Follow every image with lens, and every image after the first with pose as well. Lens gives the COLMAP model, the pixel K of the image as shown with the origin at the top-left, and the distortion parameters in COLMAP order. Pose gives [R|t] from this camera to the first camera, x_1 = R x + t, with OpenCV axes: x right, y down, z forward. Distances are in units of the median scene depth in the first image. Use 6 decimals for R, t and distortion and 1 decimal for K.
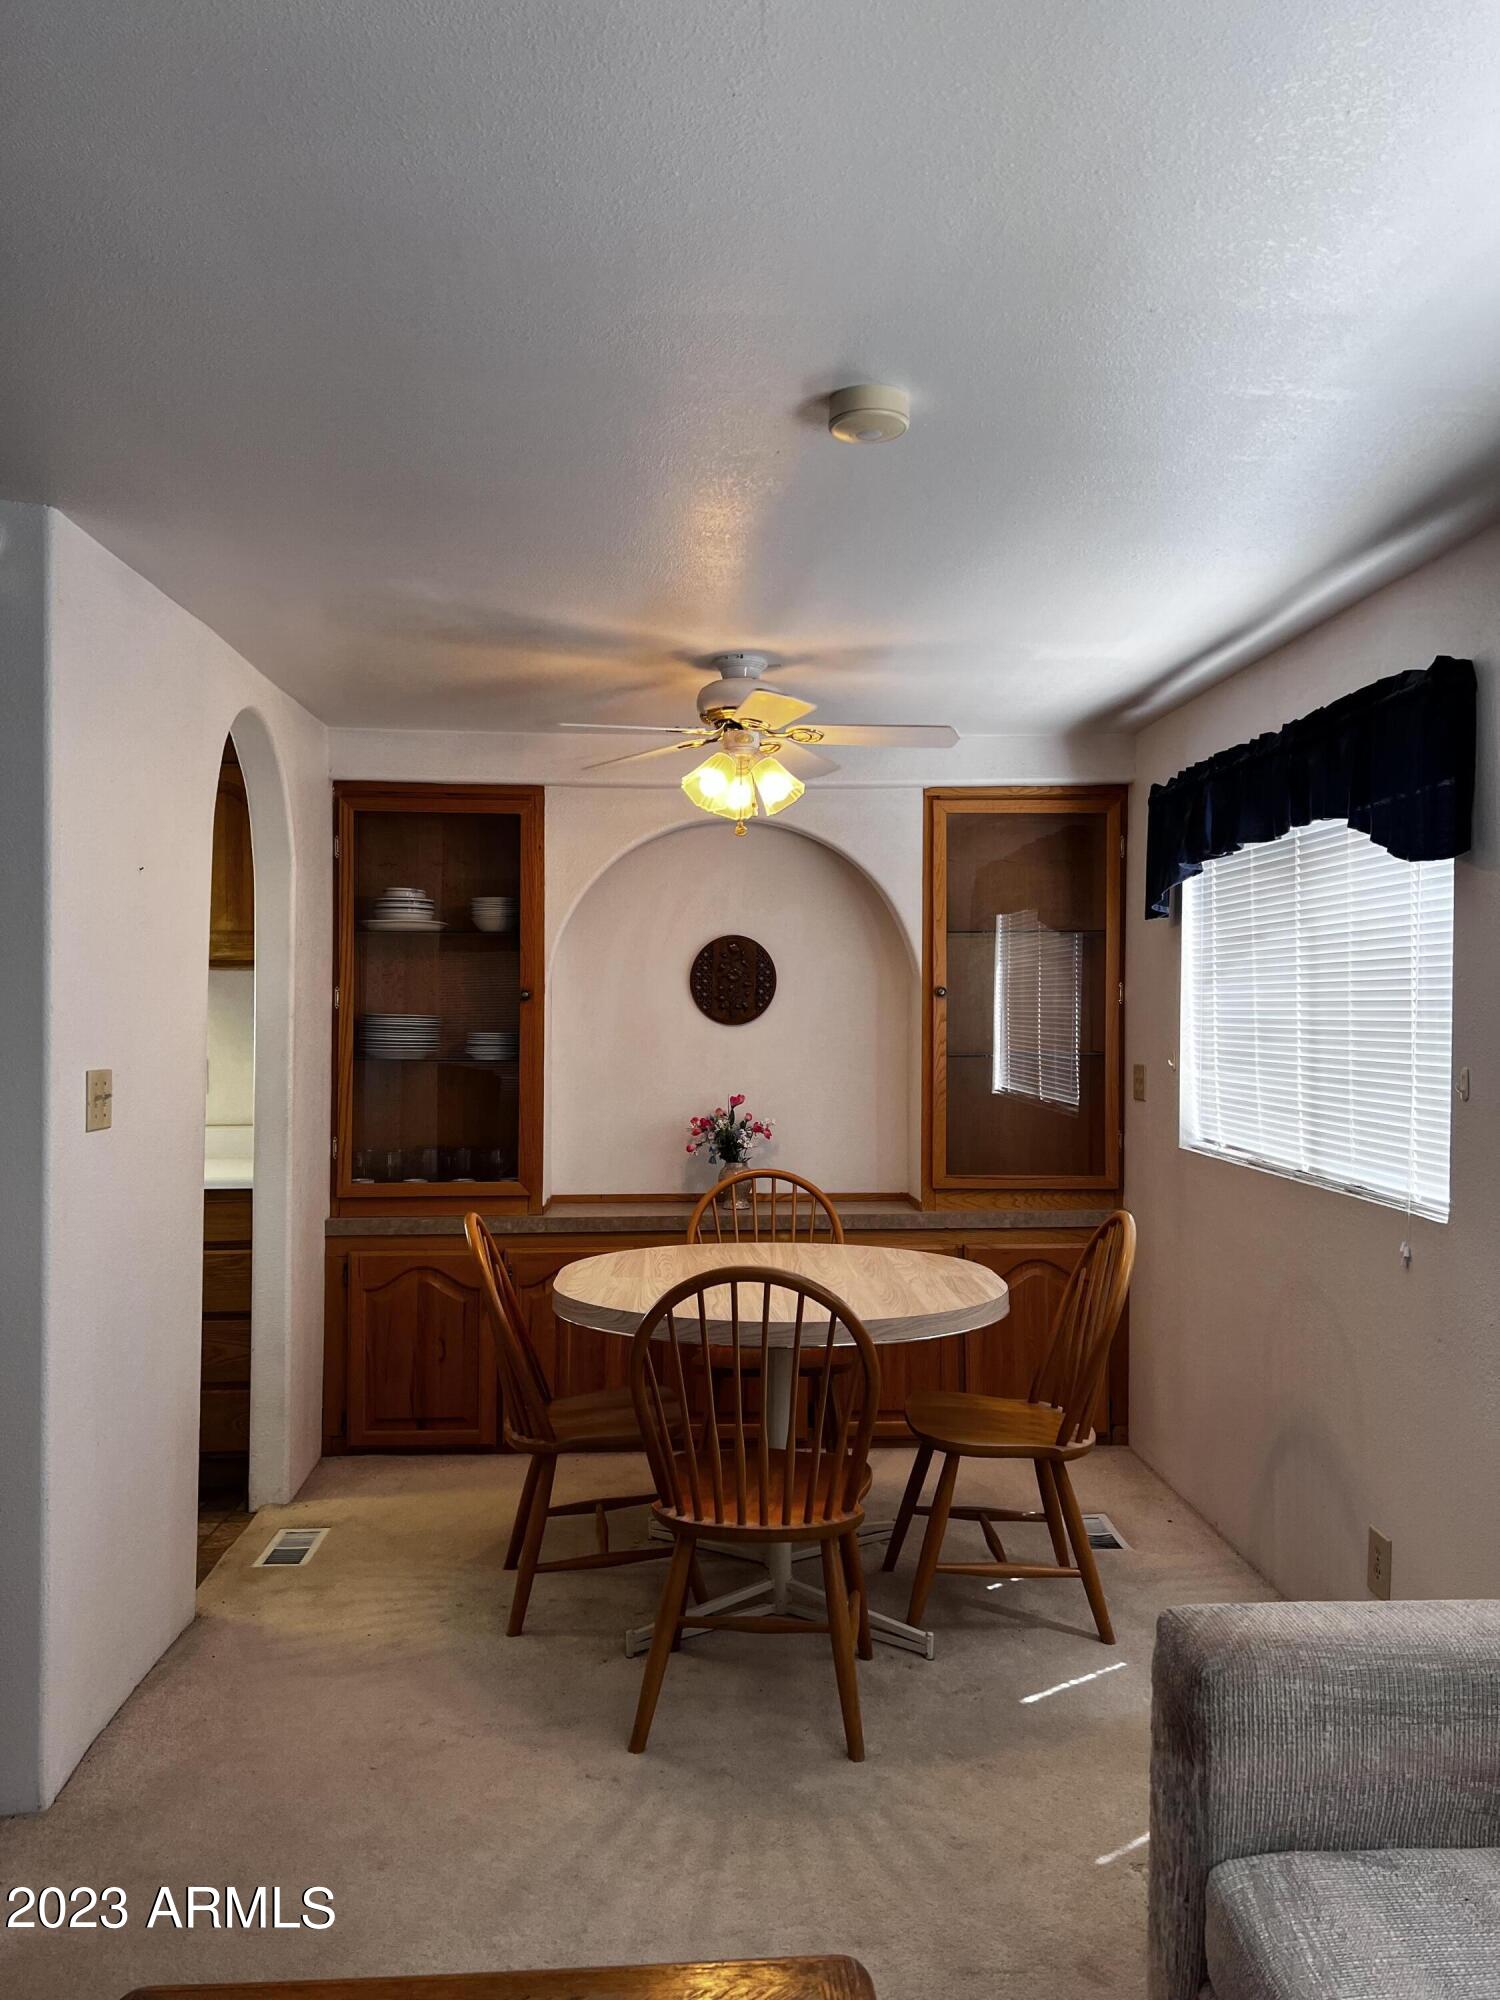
lens RADIAL K [[1476.4, 0, 750.0], [0, 1476.4, 1000.0], [0, 0, 1]] dist [0.038194, -0.070122]
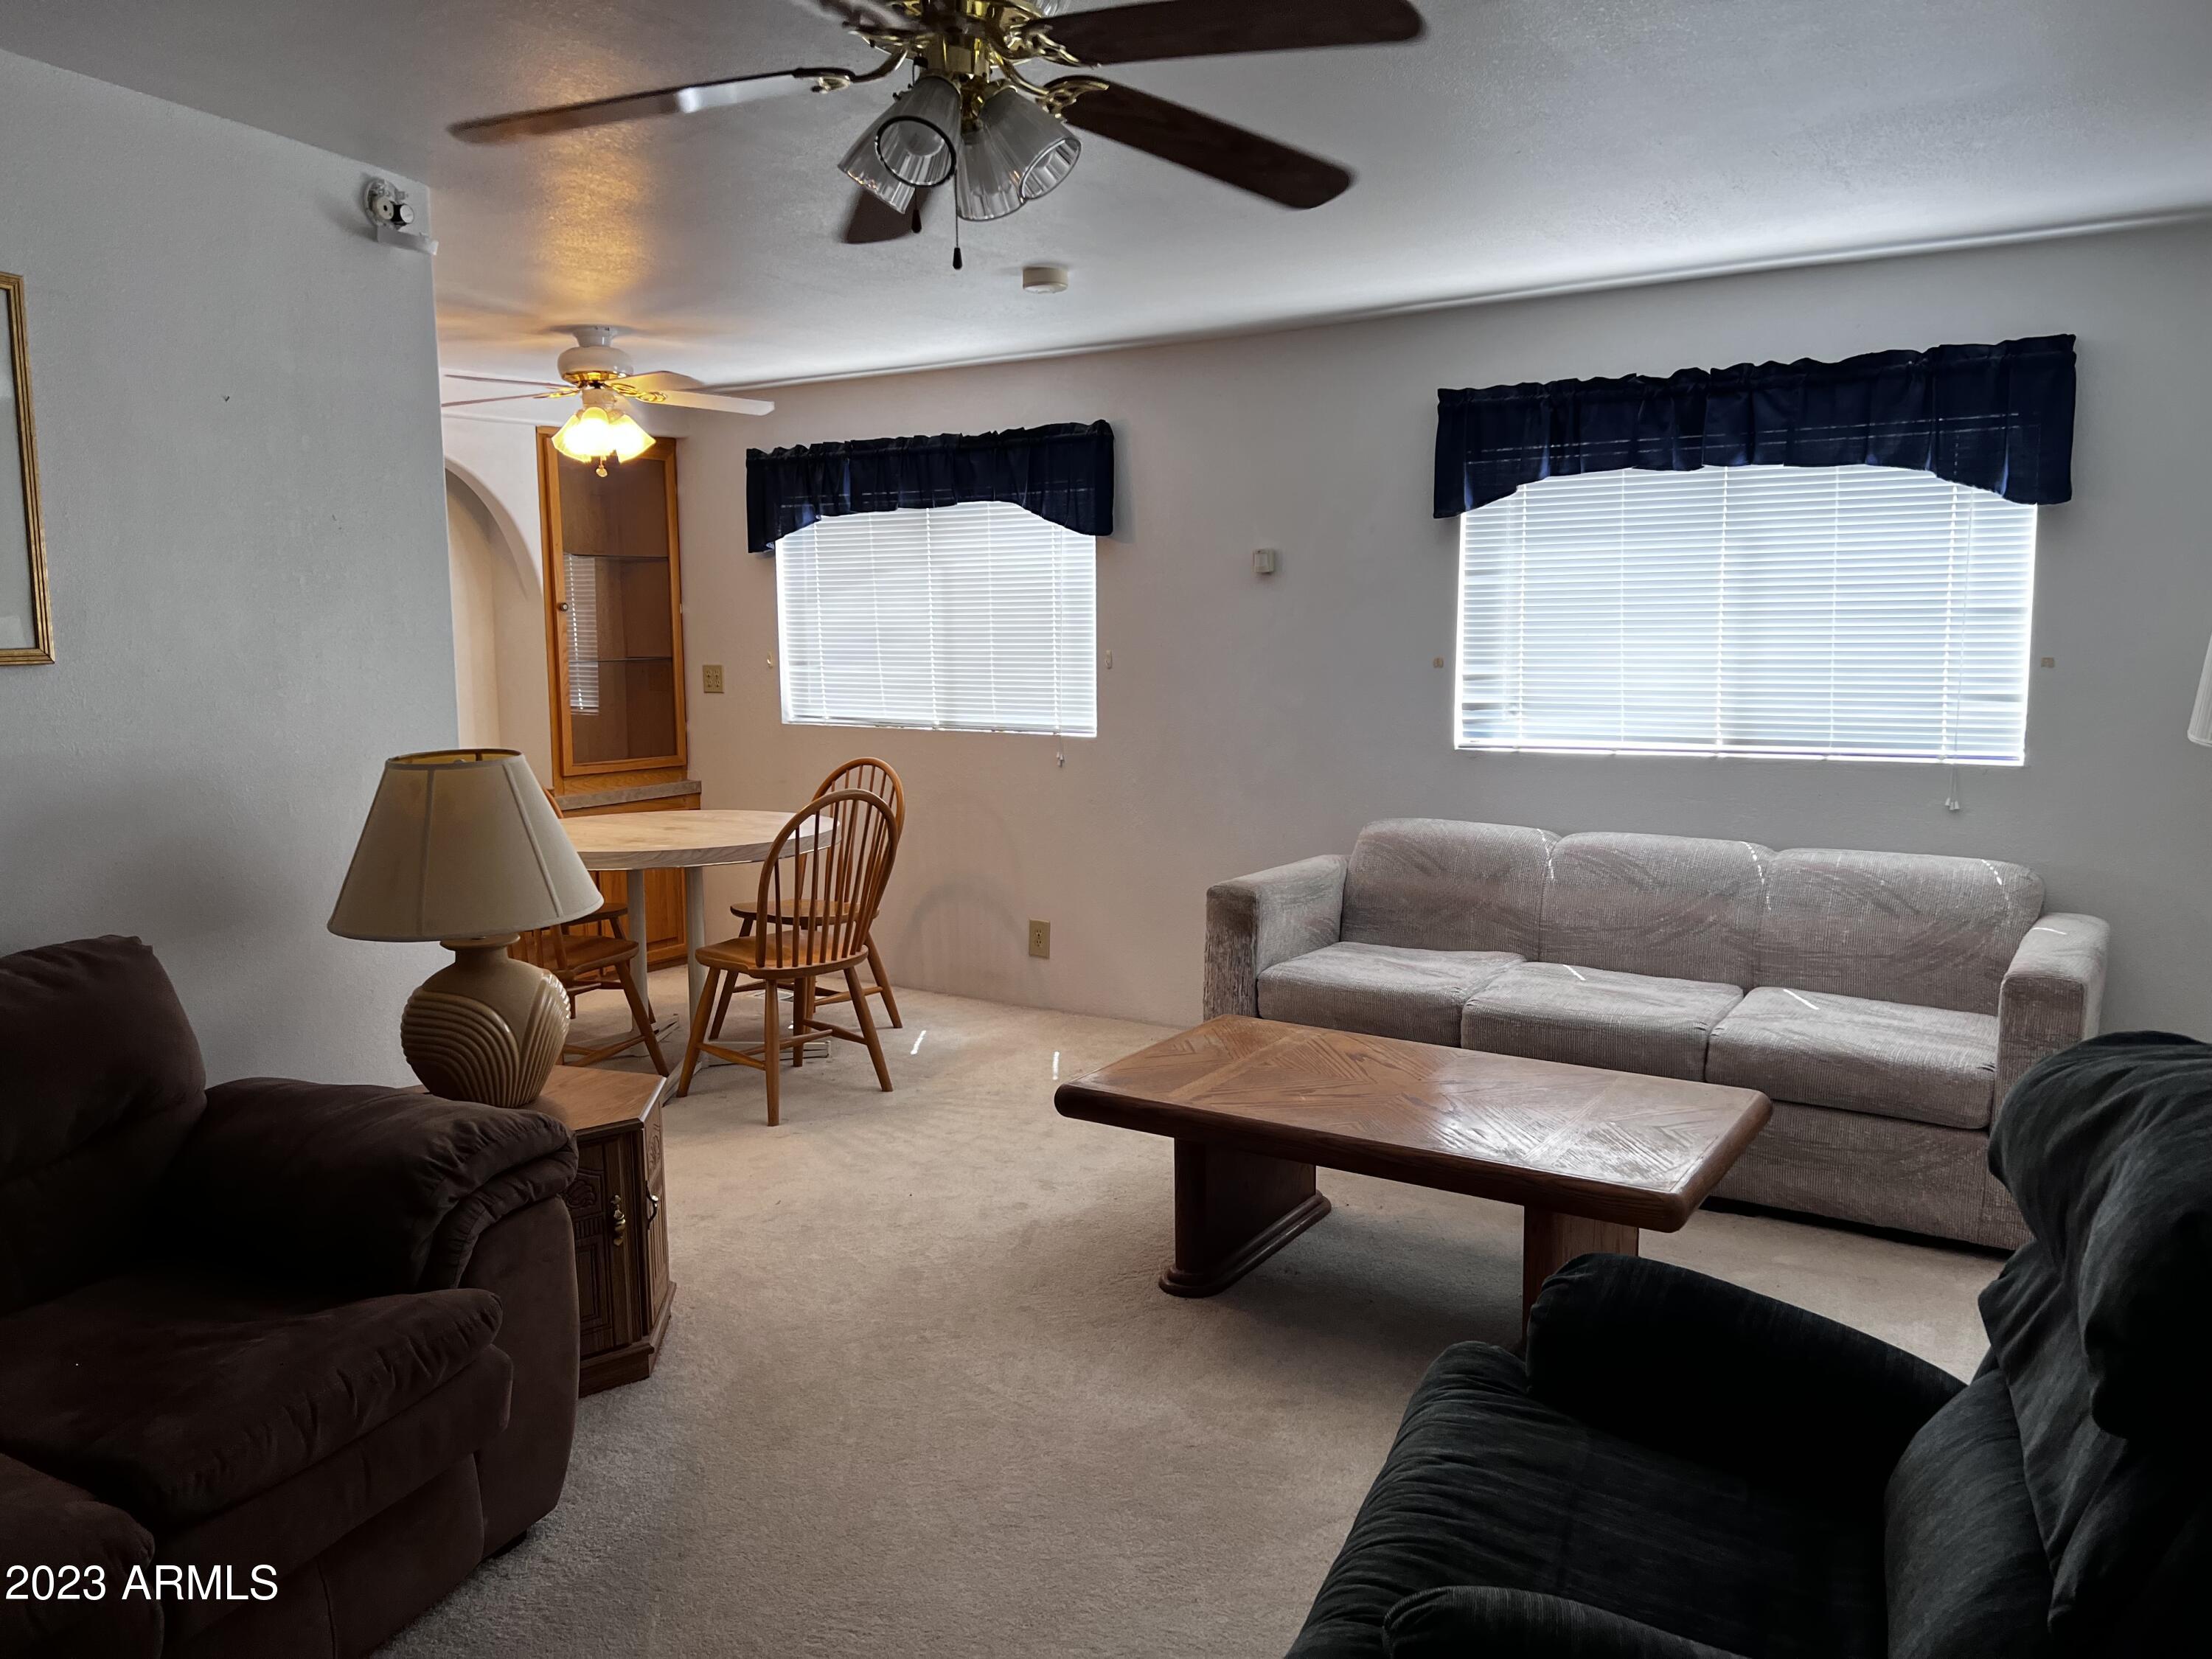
lens RADIAL K [[1632.9, 0, 1106.0], [0, 1632.9, 829.5], [0, 0, 1]] dist [0.038194, -0.070122]
pose [[0.591353, -0.104668, 0.799591, -1.144877], [0.001962, 0.991725, 0.128367, 0.005491], [-0.806410, -0.074341, 0.586665, -0.198720]]
